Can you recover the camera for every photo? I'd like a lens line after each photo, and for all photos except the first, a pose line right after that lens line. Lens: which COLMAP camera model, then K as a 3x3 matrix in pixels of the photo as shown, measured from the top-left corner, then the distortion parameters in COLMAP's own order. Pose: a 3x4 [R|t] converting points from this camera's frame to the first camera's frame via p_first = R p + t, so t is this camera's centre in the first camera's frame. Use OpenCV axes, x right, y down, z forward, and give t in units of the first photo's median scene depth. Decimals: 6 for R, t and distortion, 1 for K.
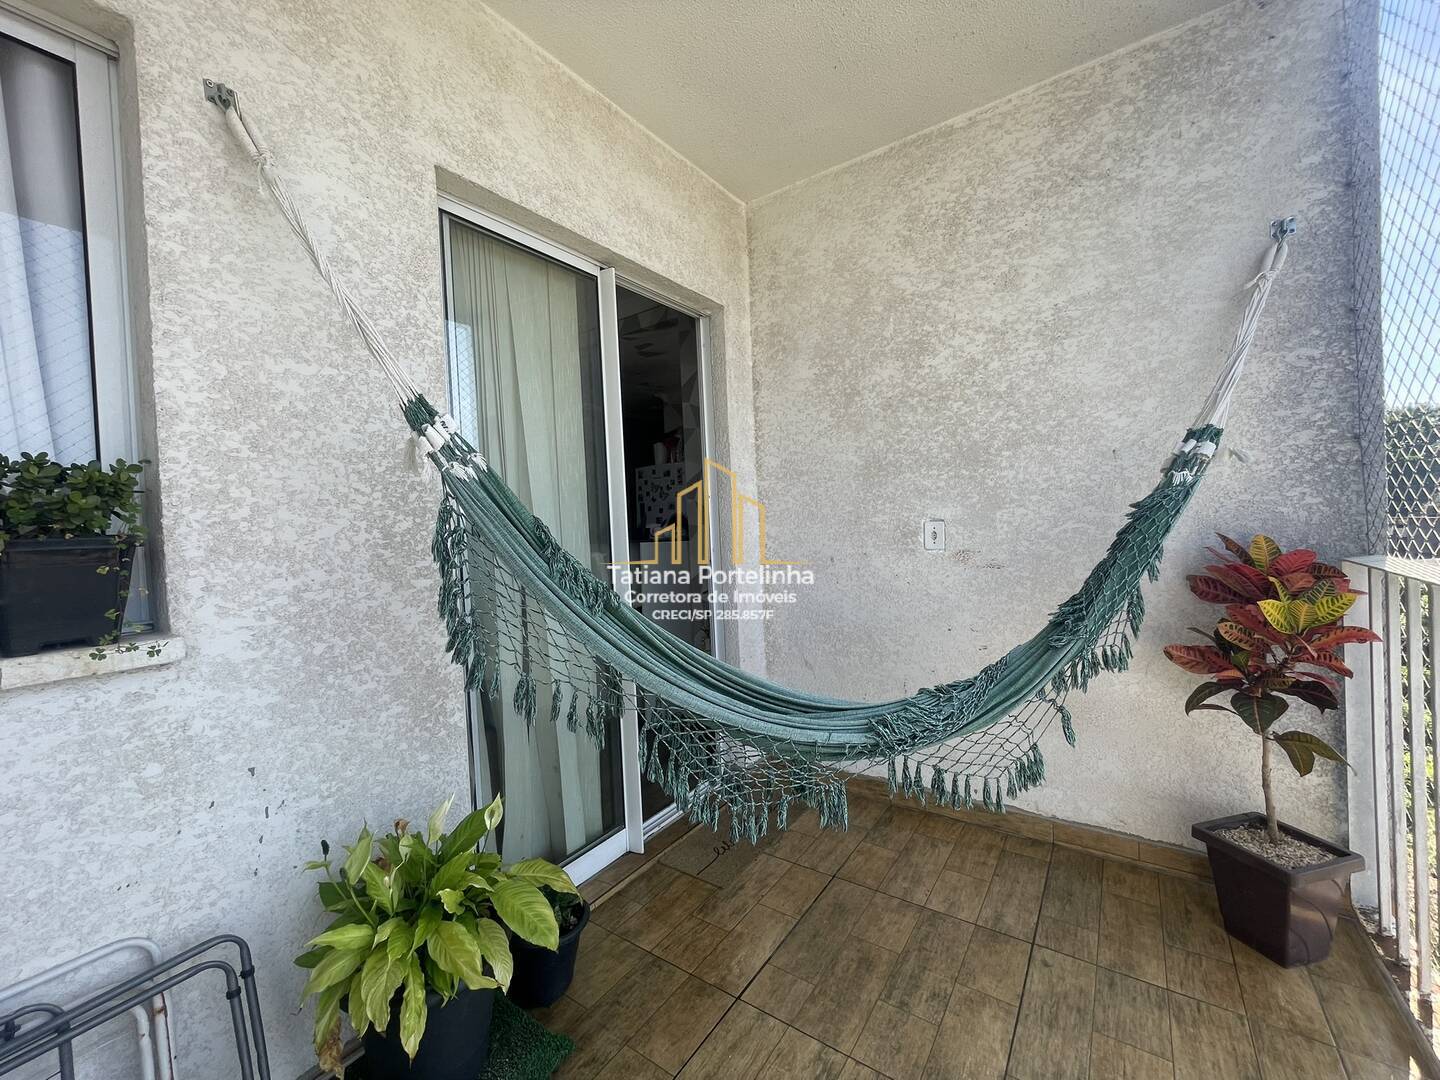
lens RADIAL K [[581.5, 0, 718.0], [0, 581.5, 535.1], [0, 0, 1]] dist [-0.002892, 0.000056]
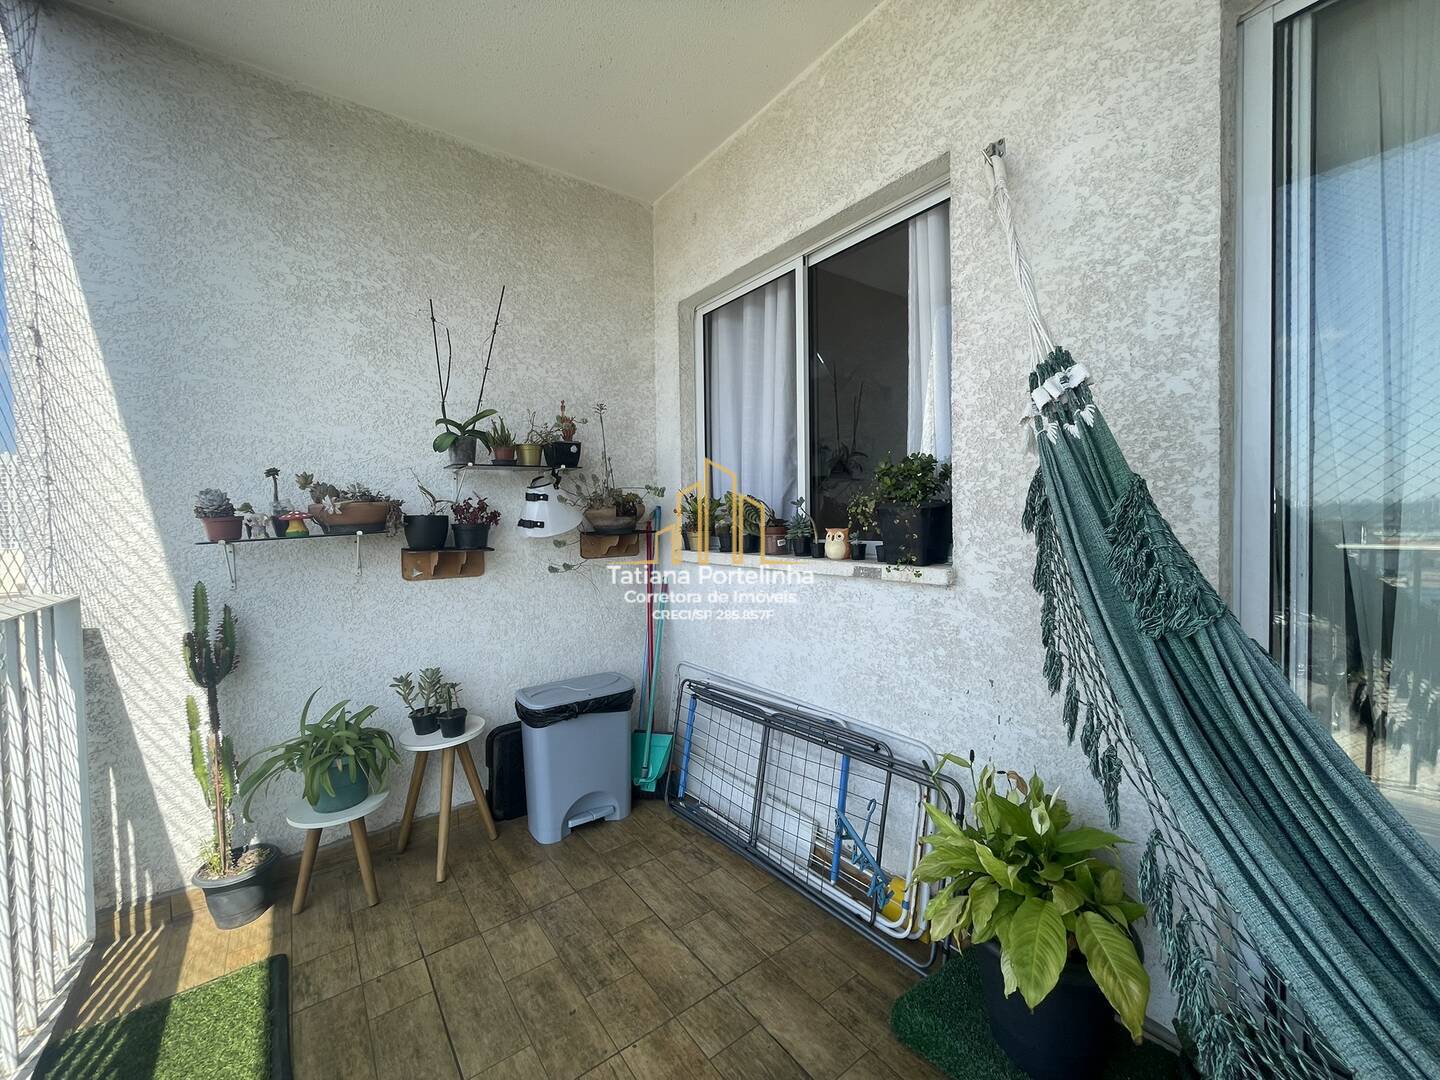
lens RADIAL K [[581.5, 0, 718.0], [0, 581.5, 535.1], [0, 0, 1]] dist [-0.002892, 0.000056]
pose [[-0.312357, 0.084762, -0.946176, 0.589830], [0.020684, 0.996382, 0.082432, -0.042168], [0.949740, 0.006177, -0.312980, 0.820538]]
